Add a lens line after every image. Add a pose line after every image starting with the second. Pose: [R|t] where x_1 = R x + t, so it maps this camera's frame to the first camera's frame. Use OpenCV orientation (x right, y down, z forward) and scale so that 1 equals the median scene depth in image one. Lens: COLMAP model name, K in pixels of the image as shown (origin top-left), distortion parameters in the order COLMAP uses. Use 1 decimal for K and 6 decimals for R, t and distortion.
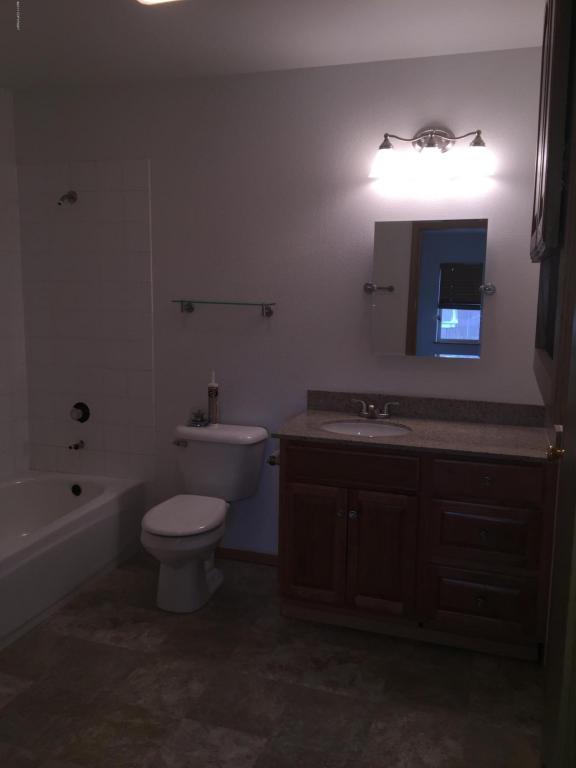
lens RADIAL K [[655.5, 0, 288.0], [0, 655.5, 377.6], [0, 0, 1]] dist [0.086302, -0.127261]
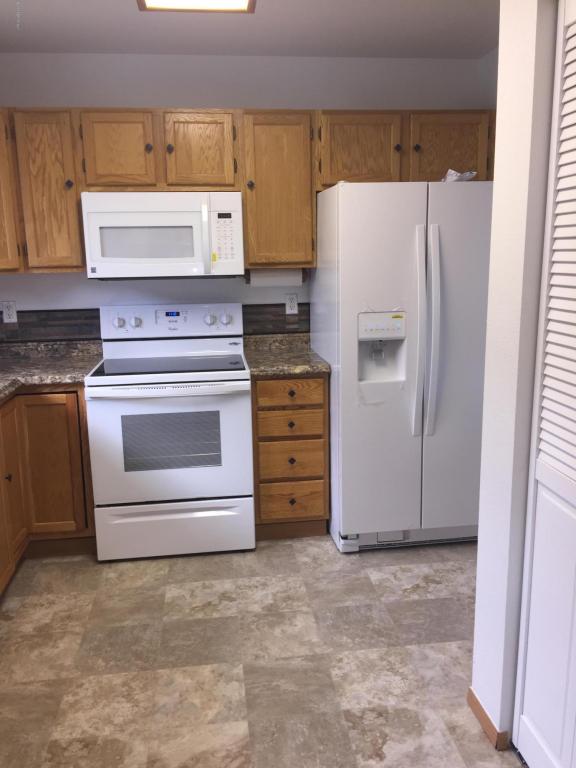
lens RADIAL K [[655.5, 0, 288.0], [0, 655.5, 377.6], [0, 0, 1]] dist [0.086302, -0.127261]
pose [[-0.903502, 0.090486, -0.418923, 0.304733], [-0.052936, 0.946413, 0.318590, -0.217465], [0.425302, 0.310023, -0.850296, 1.485048]]
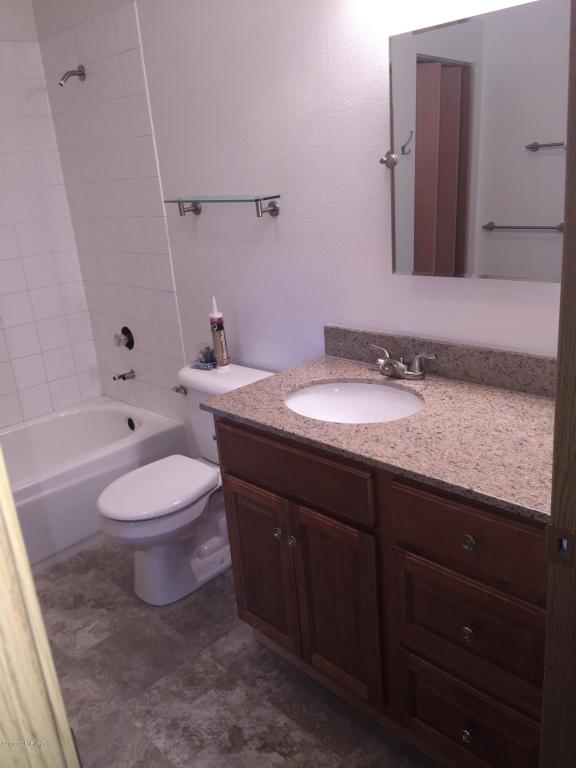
lens RADIAL K [[655.5, 0, 288.0], [0, 655.5, 377.6], [0, 0, 1]] dist [0.086302, -0.127261]
pose [[0.880489, 0.059970, -0.470258, 0.317556], [0.028497, 0.983477, 0.178776, -0.050656], [0.473209, -0.170812, 0.864232, 0.389196]]
